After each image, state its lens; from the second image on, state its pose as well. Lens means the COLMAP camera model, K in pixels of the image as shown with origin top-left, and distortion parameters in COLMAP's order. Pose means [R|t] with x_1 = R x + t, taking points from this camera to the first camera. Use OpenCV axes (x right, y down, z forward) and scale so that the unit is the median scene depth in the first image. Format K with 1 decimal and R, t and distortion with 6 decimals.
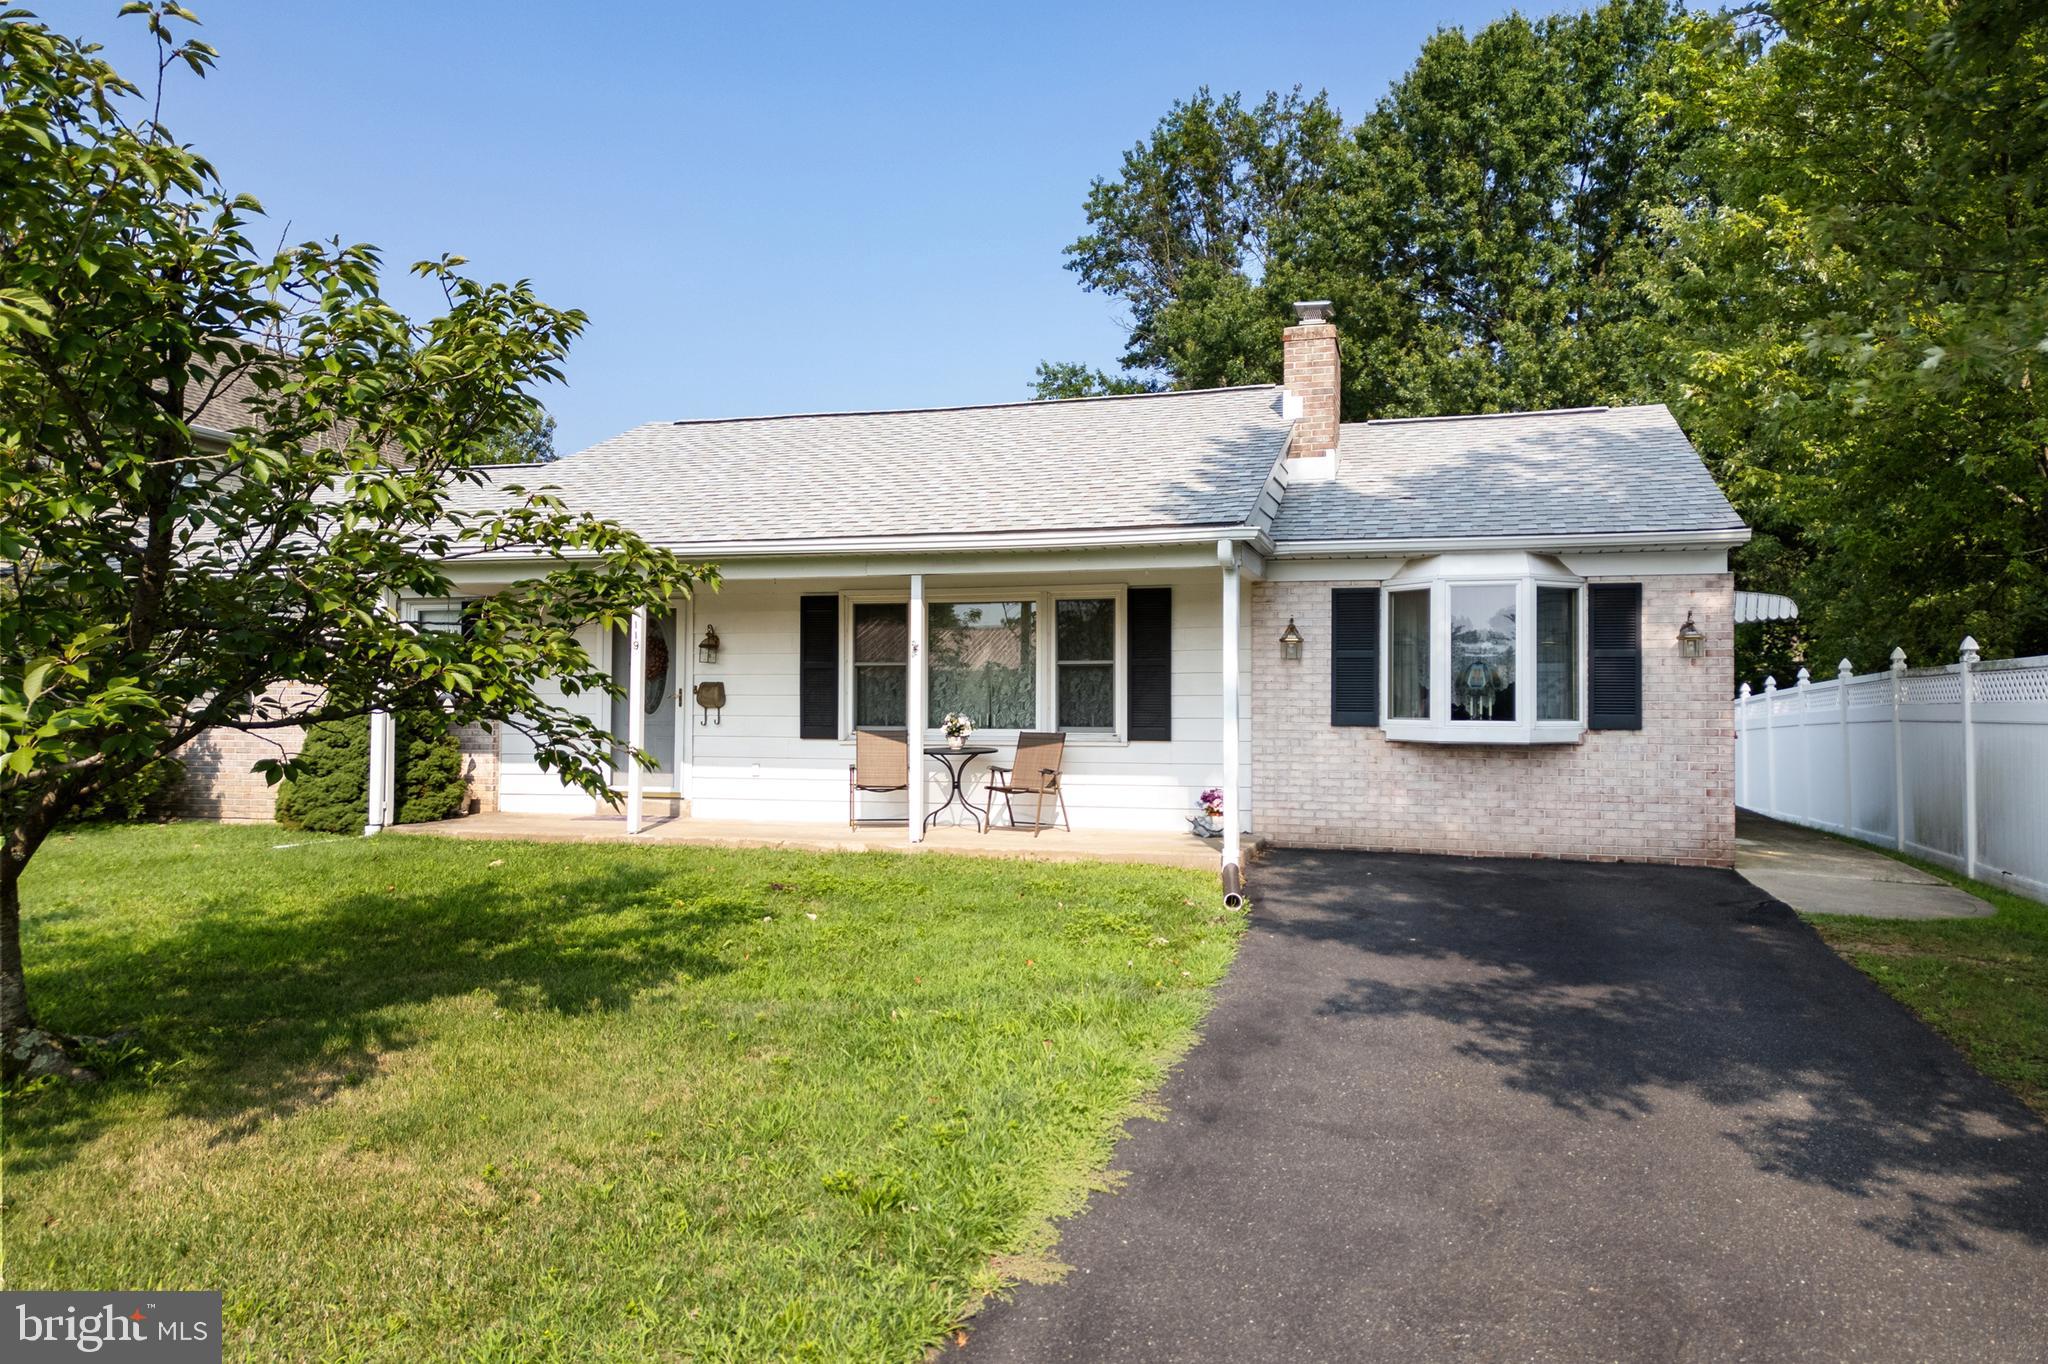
lens RADIAL K [[1475.7, 0, 1024.0], [0, 1475.7, 682.0], [0, 0, 1]] dist [-0.003425, -0.000571]
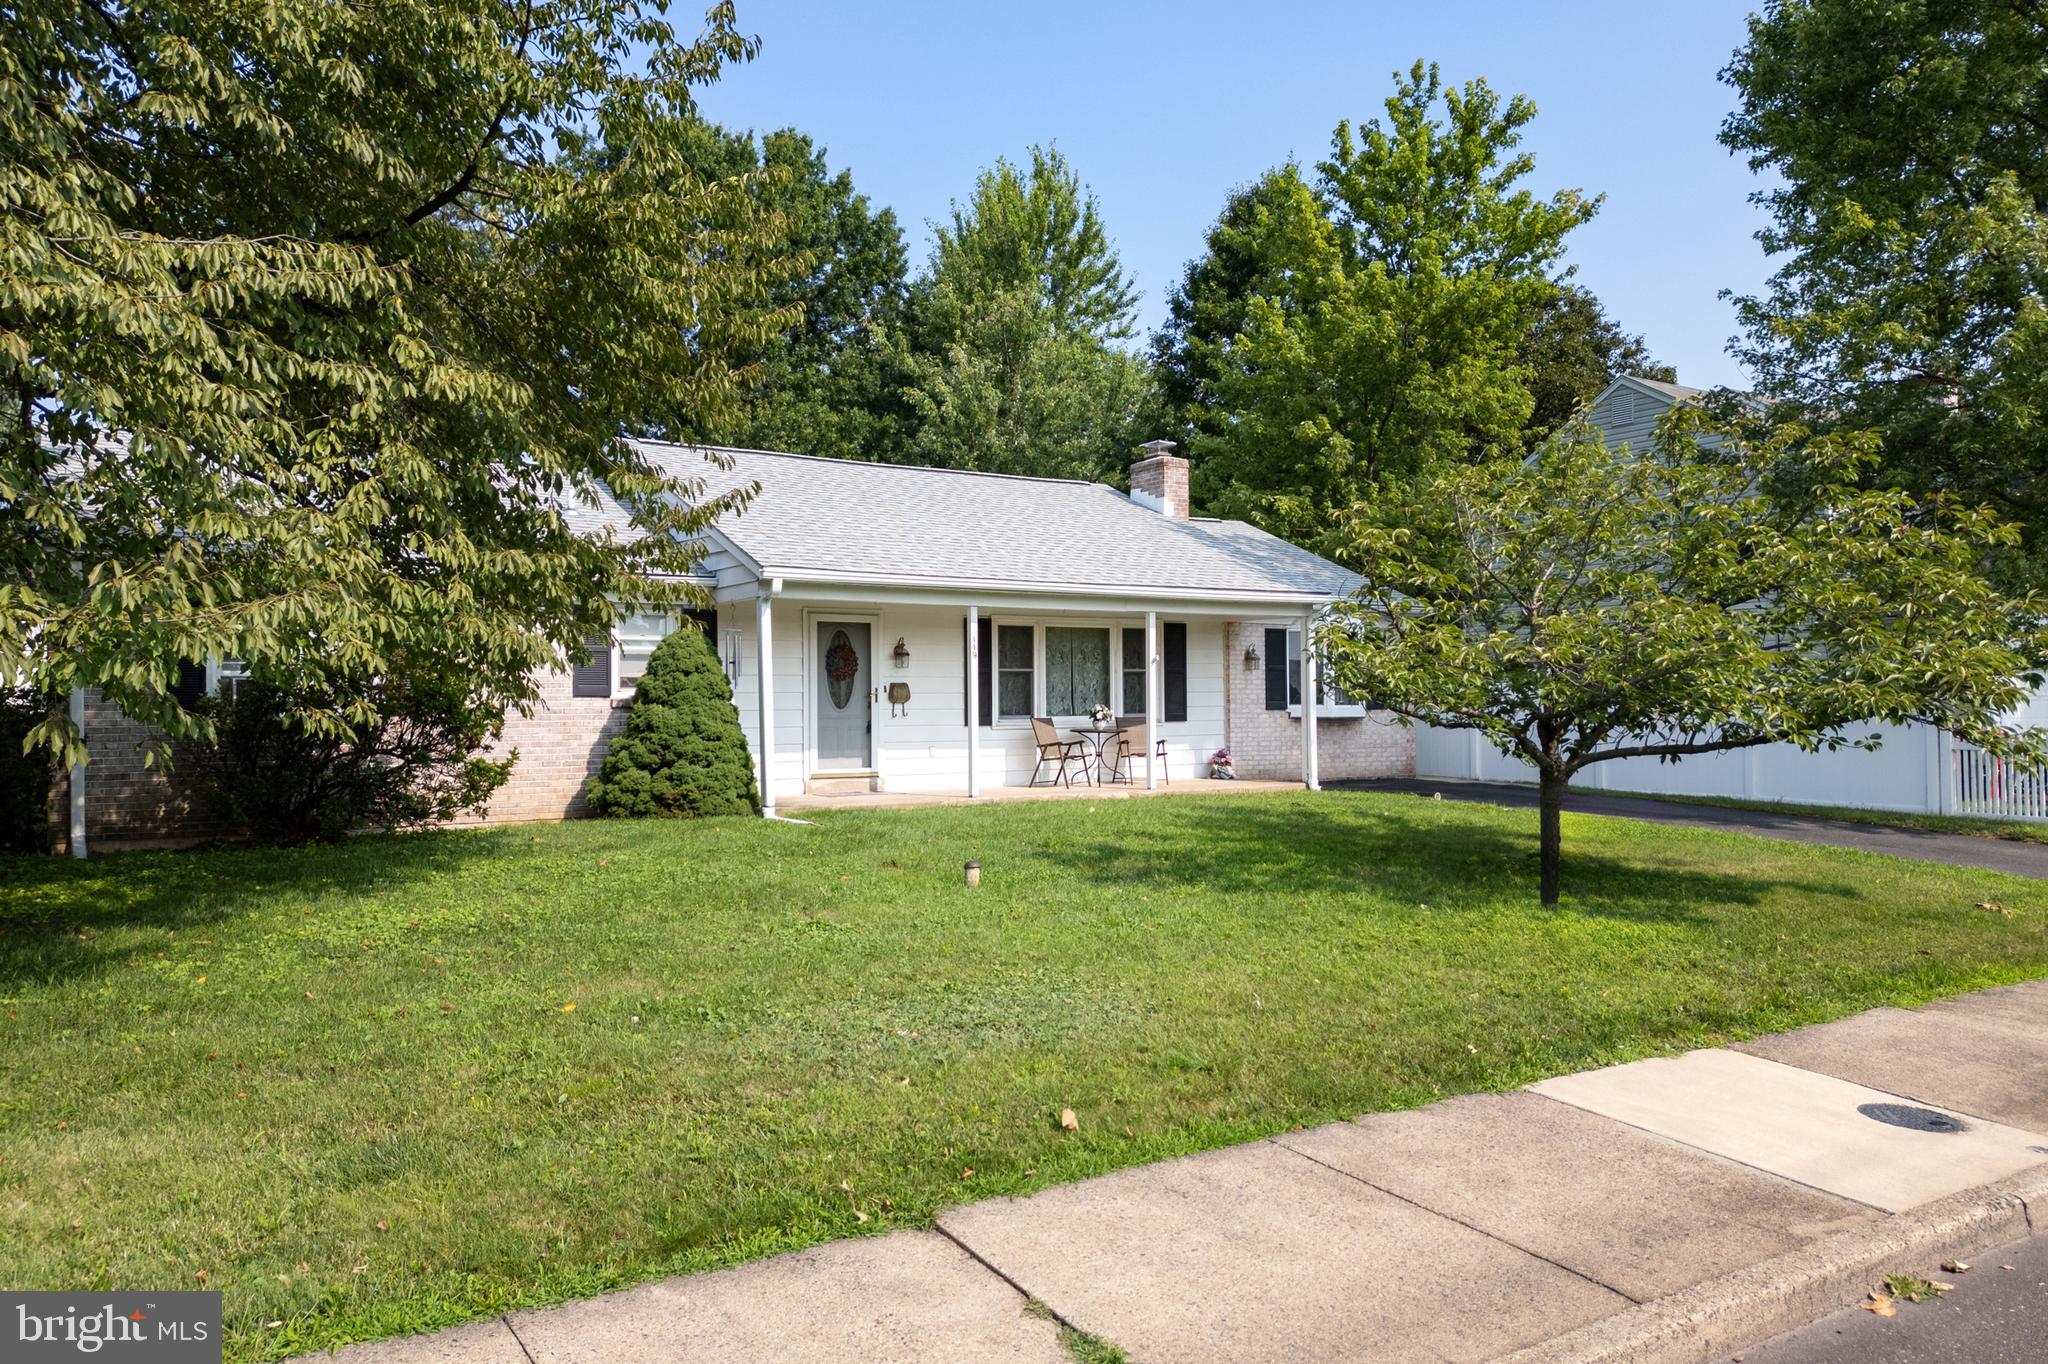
lens RADIAL K [[1447.5, 0, 1019.6], [0, 1447.5, 661.6], [0, 0, 1]] dist [0.084087, -0.095336]
pose [[0.673317, 0.016077, 0.739179, -1.122545], [0.006819, 0.999586, -0.027952, 0.018097], [-0.739323, 0.023861, 0.672928, 0.093519]]
